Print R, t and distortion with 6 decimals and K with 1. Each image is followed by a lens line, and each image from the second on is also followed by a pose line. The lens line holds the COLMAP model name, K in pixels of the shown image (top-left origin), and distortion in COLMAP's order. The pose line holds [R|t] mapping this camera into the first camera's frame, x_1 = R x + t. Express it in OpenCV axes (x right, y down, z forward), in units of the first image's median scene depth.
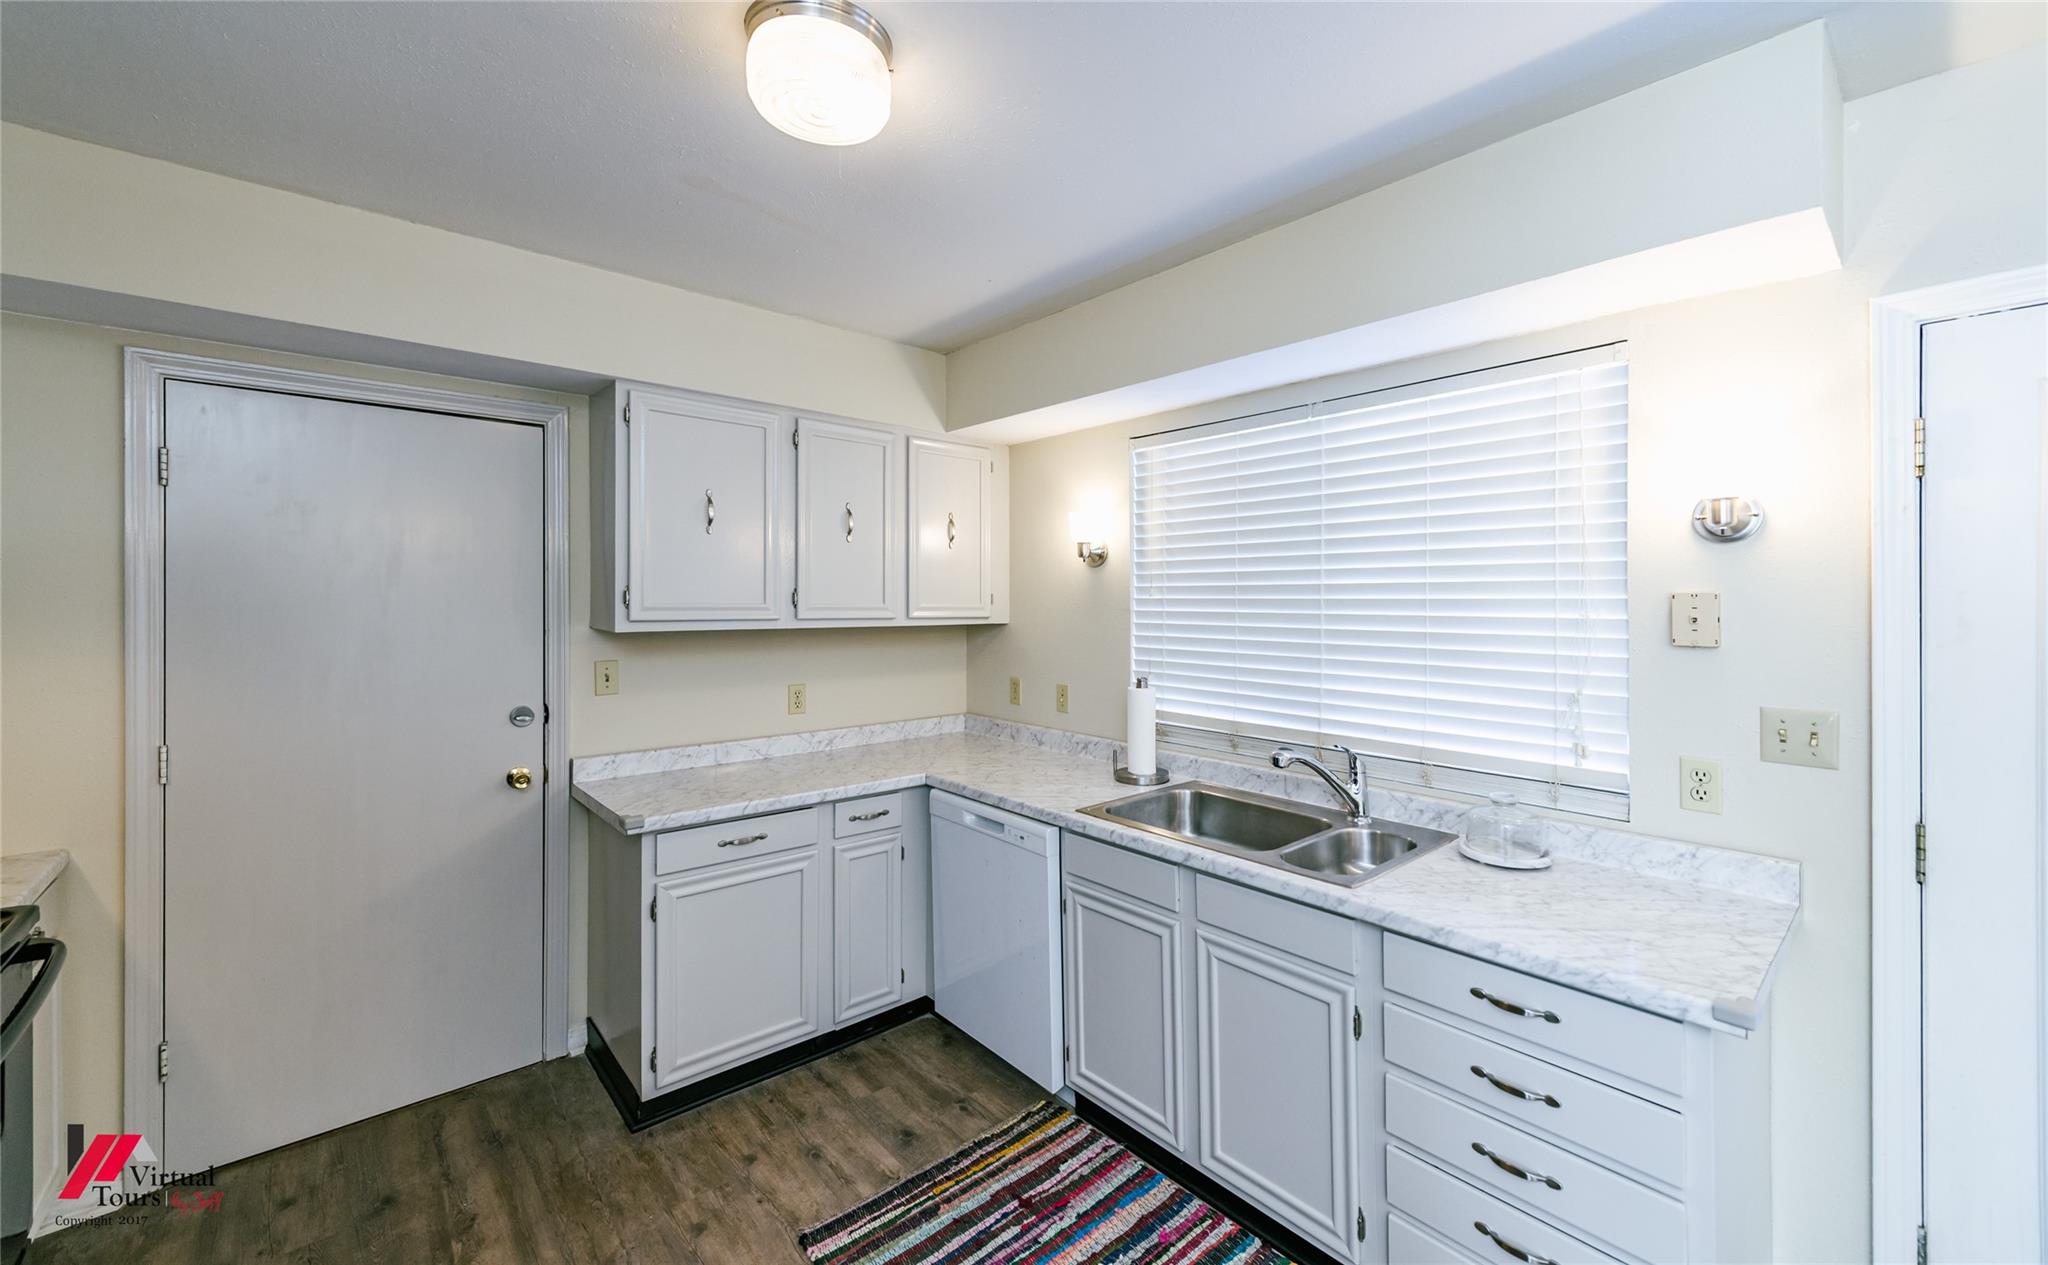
lens RADIAL K [[809.0, 0, 1047.8], [0, 809.0, 602.2], [0, 0, 1]] dist [0.014713, -0.007167]
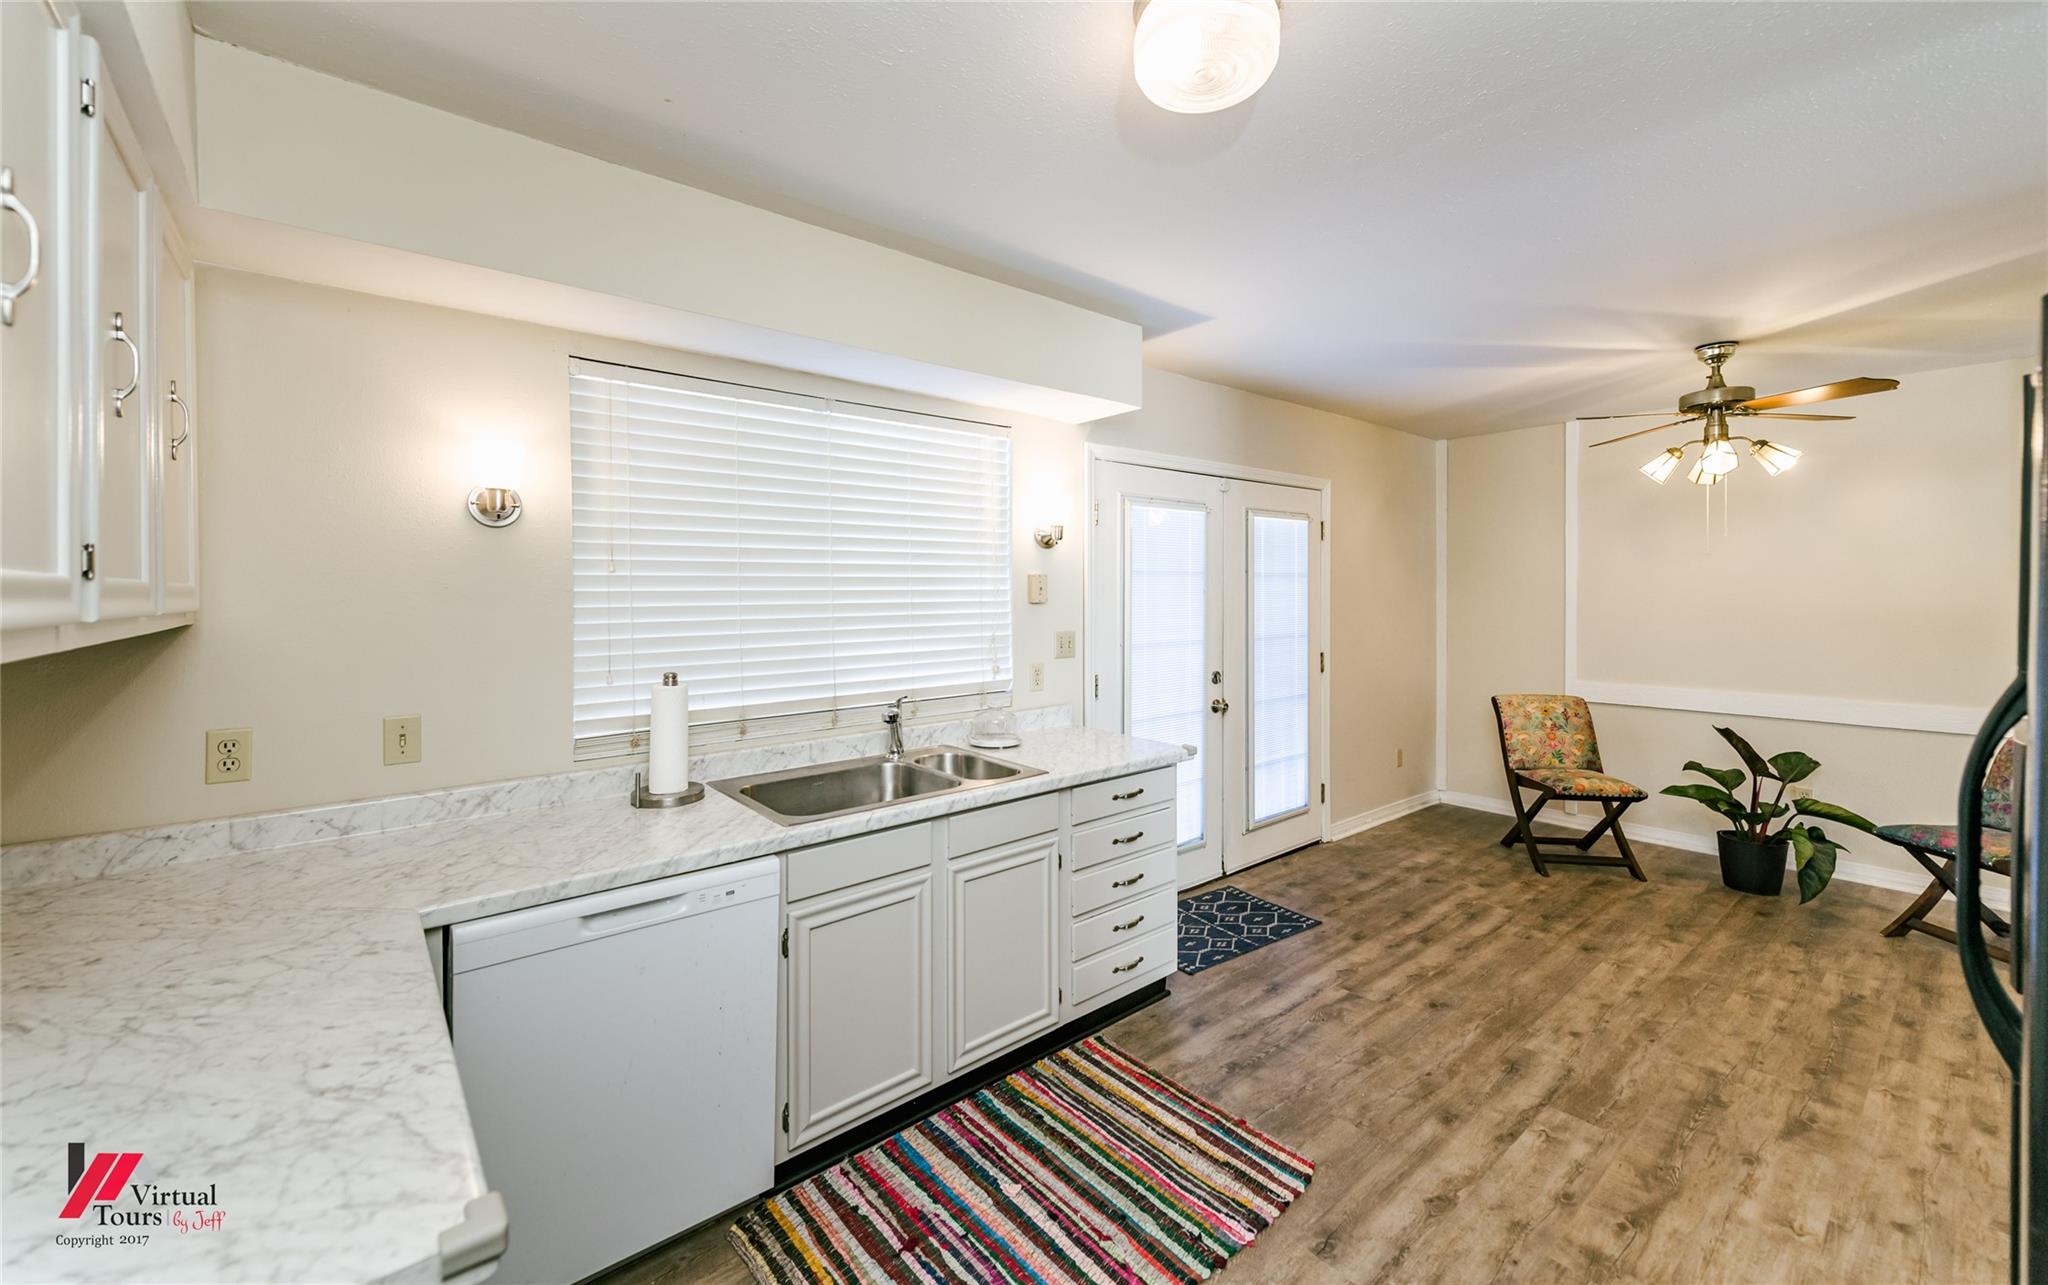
lens RADIAL K [[825.6, 0, 992.4], [0, 825.6, 589.3], [0, 0, 1]] dist [0.013968, -0.000006]
pose [[0.046905, -0.010679, 0.998842, -0.895004], [0.003820, 0.999937, 0.010512, 0.002417], [-0.998892, 0.003323, 0.046943, 0.824135]]
